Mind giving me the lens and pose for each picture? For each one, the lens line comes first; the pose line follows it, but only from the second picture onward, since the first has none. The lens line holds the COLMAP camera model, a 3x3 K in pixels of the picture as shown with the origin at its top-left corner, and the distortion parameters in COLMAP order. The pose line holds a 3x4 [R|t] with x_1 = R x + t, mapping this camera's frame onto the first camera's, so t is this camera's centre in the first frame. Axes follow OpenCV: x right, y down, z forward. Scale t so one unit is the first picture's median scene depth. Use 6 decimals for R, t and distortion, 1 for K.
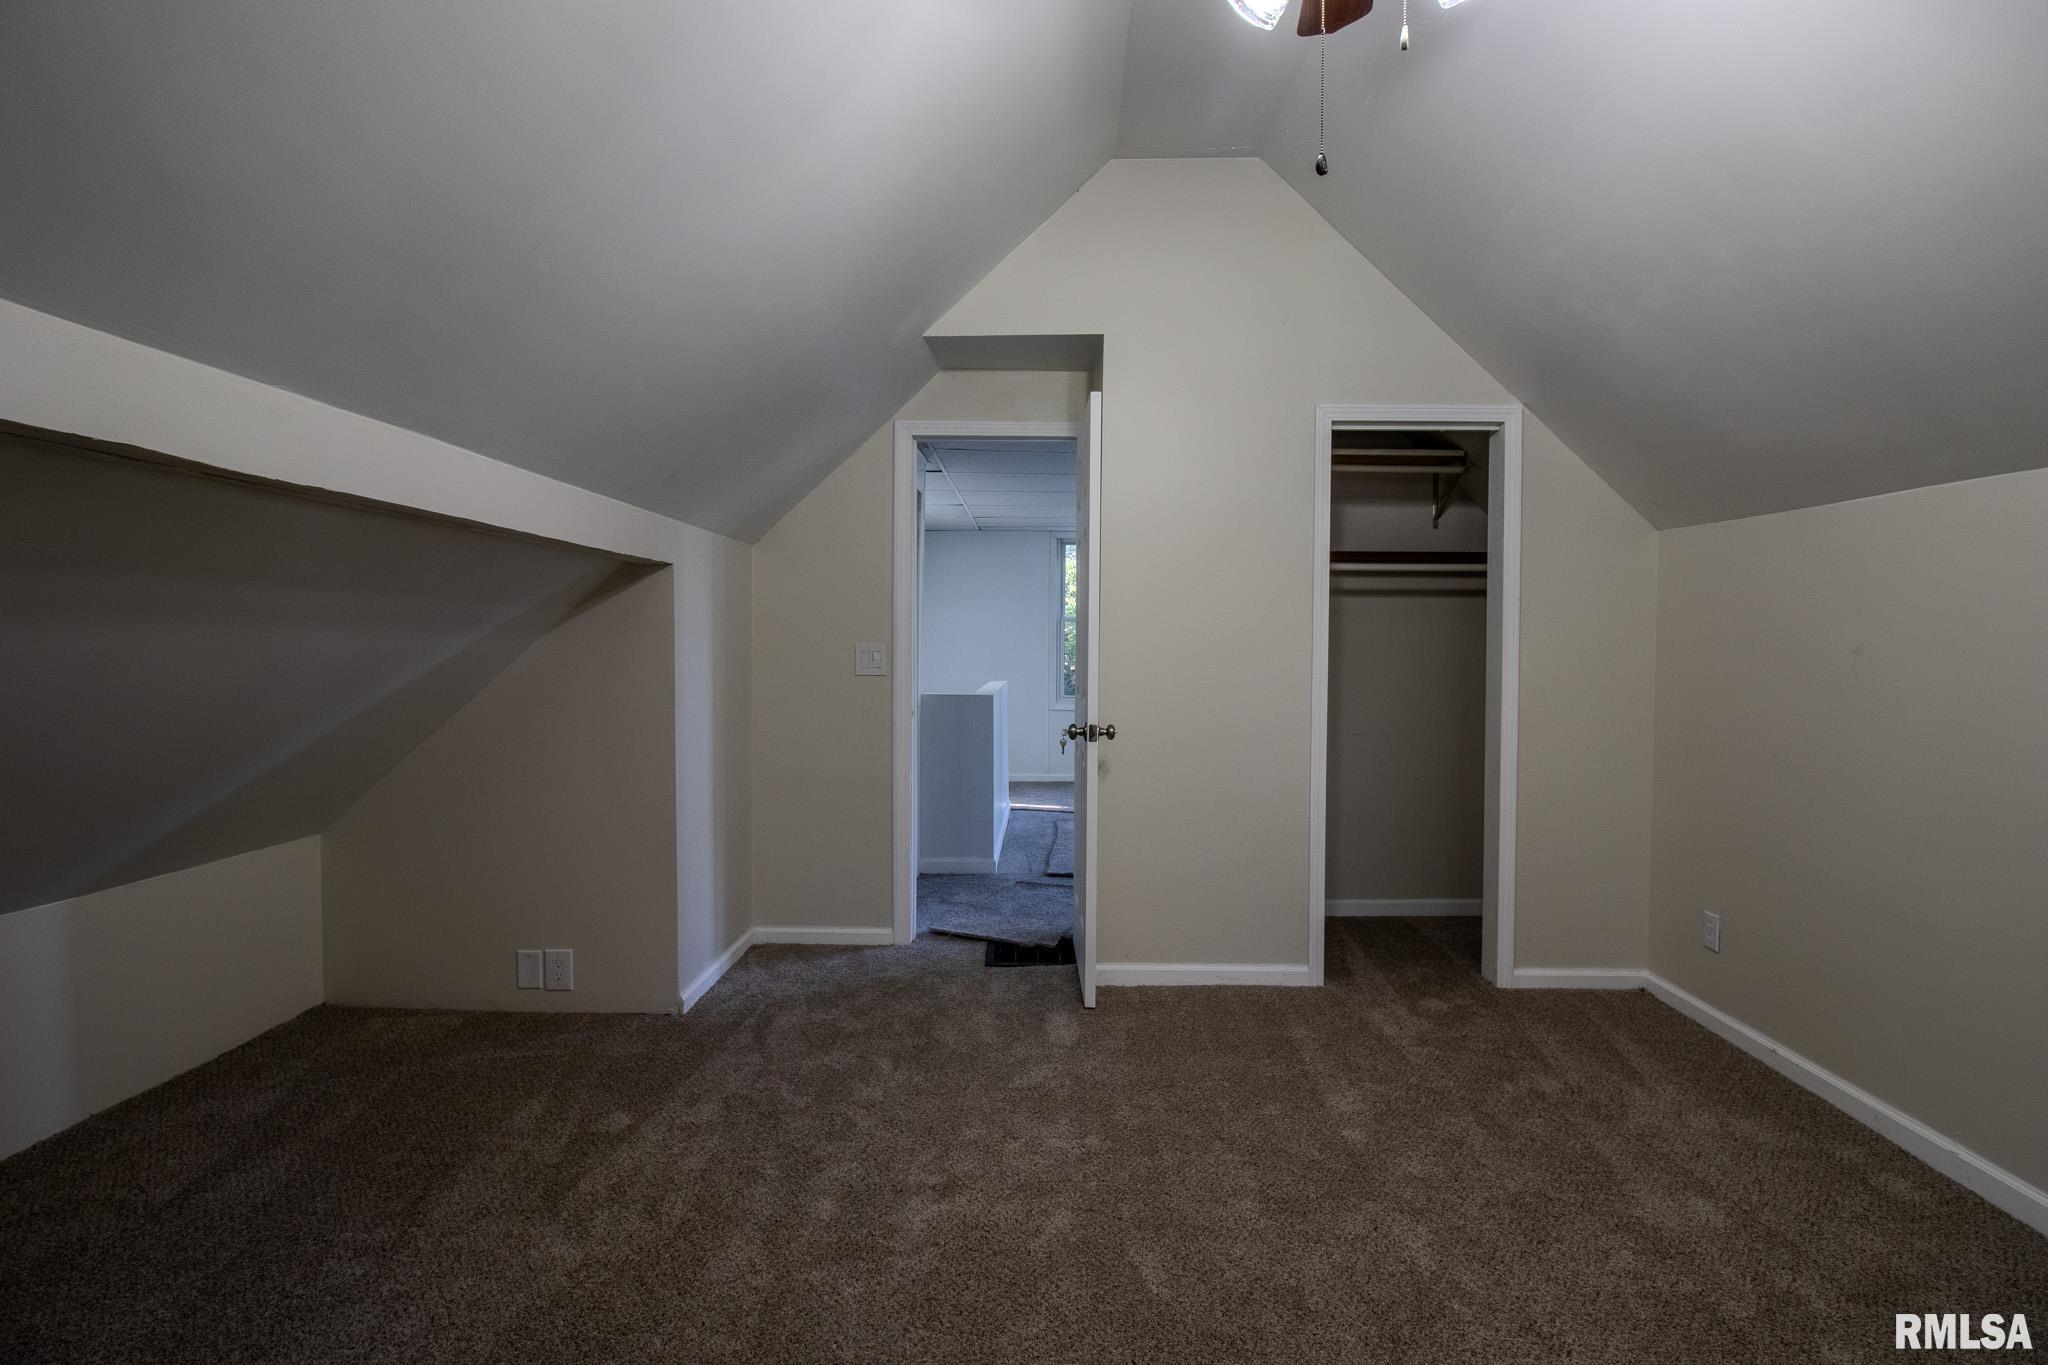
lens RADIAL K [[952.0, 0, 1031.2], [0, 952.0, 670.3], [0, 0, 1]] dist [-0.006600, -0.006708]
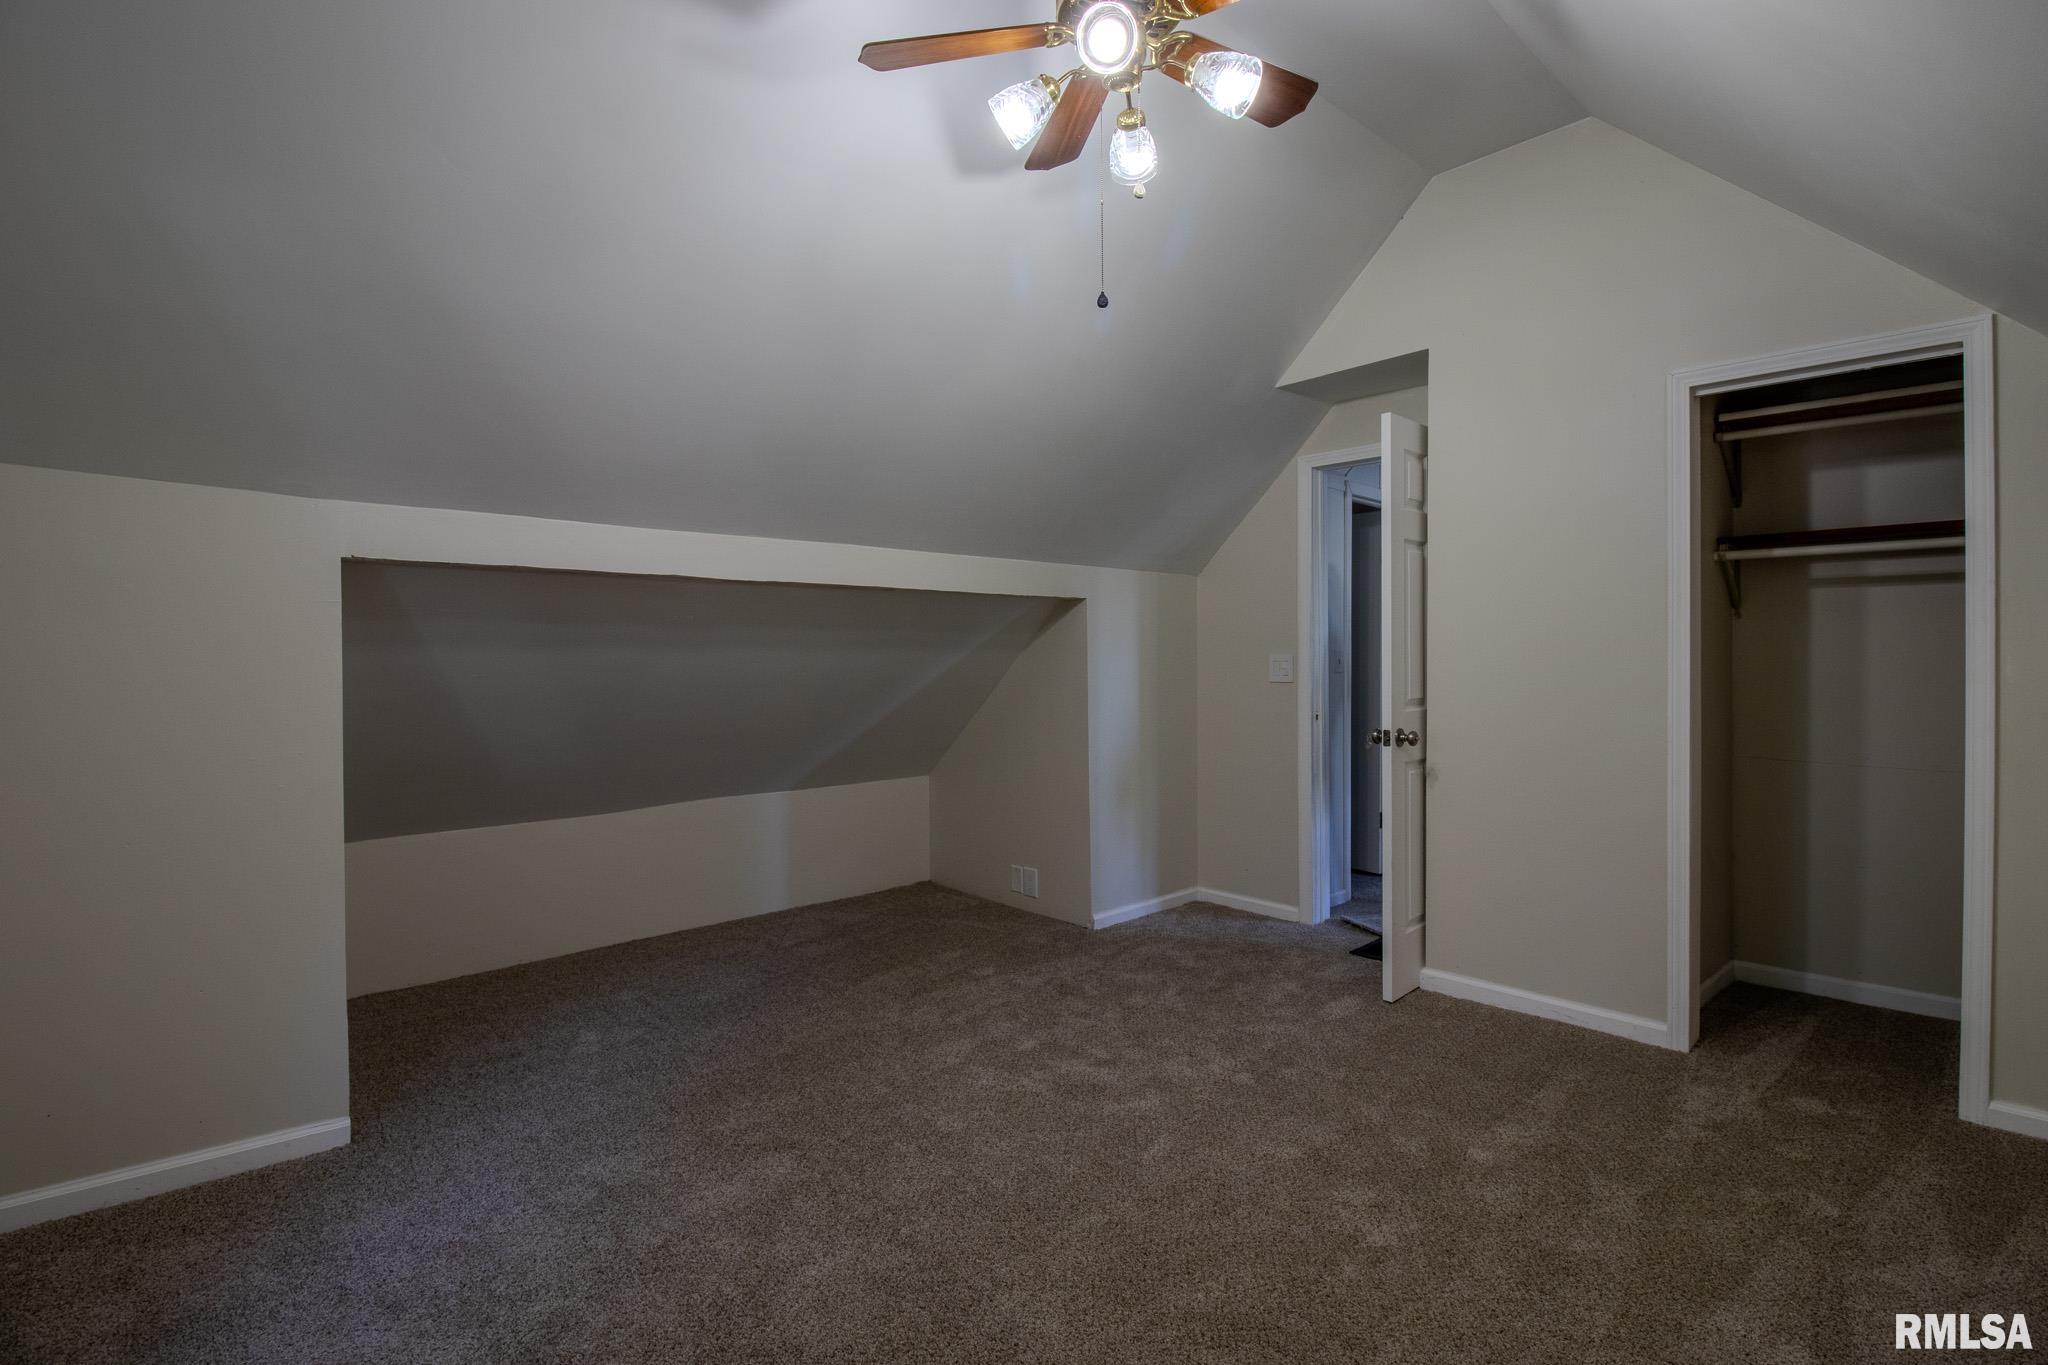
lens RADIAL K [[952.0, 0, 1043.0], [0, 952.0, 671.4], [0, 0, 1]] dist [-0.006600, -0.006708]
pose [[0.698169, 0.000910, -0.715932, 0.546625], [-0.007559, 0.999953, -0.006101, 0.001339], [0.715893, 0.009672, 0.698143, -0.004682]]
